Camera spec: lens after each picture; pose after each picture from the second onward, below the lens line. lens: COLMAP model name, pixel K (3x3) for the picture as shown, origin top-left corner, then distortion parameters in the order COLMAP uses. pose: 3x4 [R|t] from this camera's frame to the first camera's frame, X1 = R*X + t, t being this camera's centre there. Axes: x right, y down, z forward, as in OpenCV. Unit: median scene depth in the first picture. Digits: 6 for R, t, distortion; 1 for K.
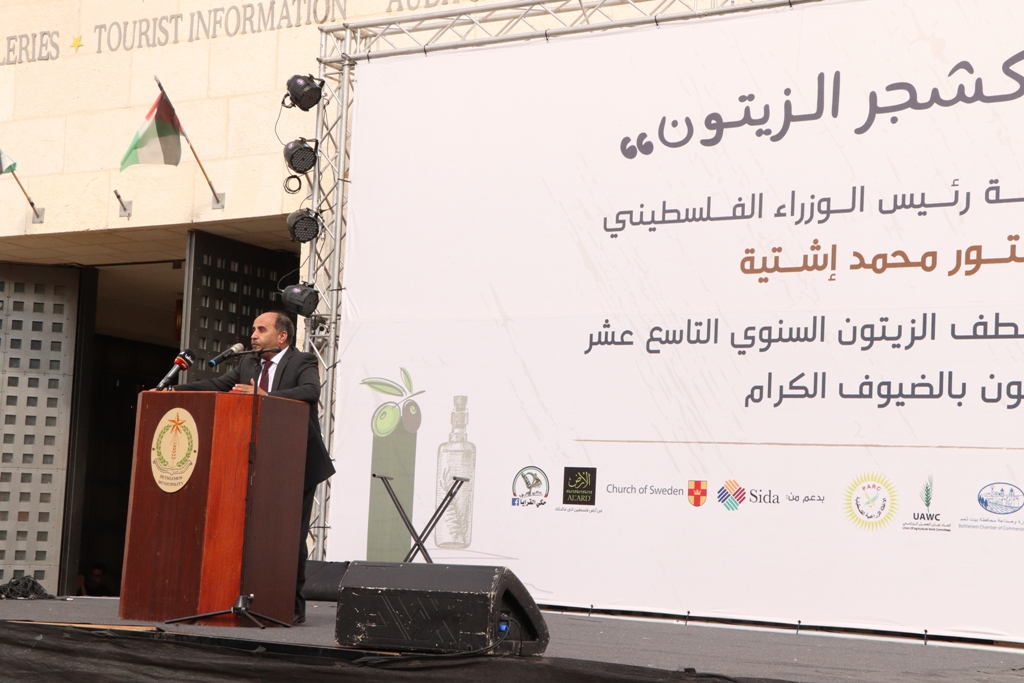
lens RADIAL K [[1920.2, 0, 512.0], [0, 1920.2, 341.5], [0, 0, 1]] dist [0.219929, -0.097576]
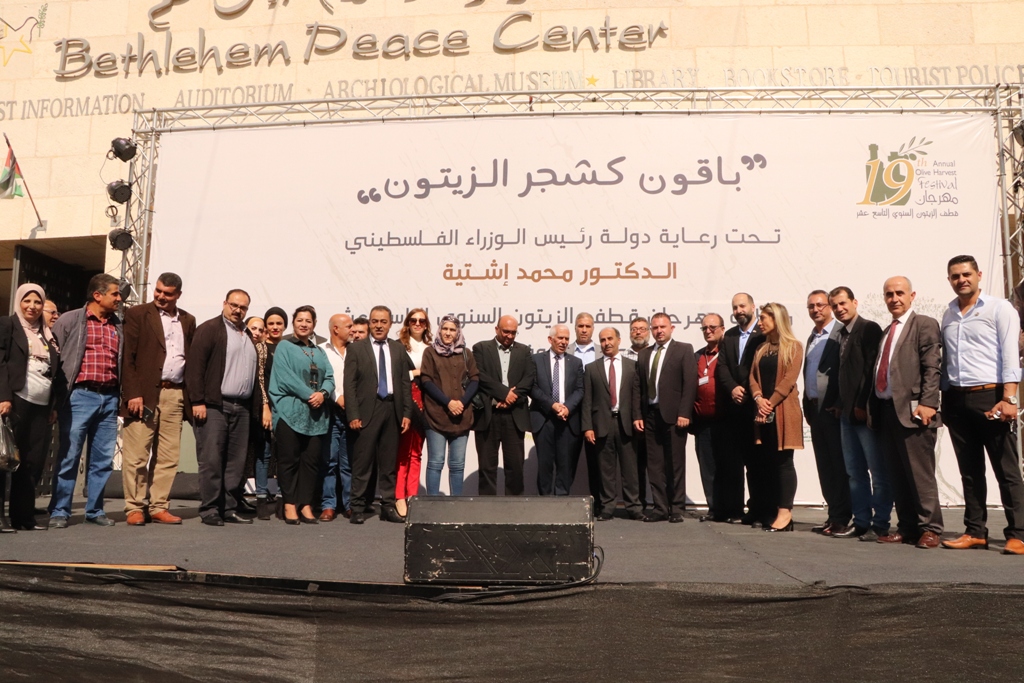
lens RADIAL K [[846.9, 0, 512.0], [0, 846.9, 341.5], [0, 0, 1]] dist [-0.191791, 0.169460]
pose [[0.886648, 0.022507, 0.461897, -0.148575], [-0.017457, 0.999732, -0.015203, 0.024663], [-0.462116, 0.005416, 0.886803, 0.367659]]
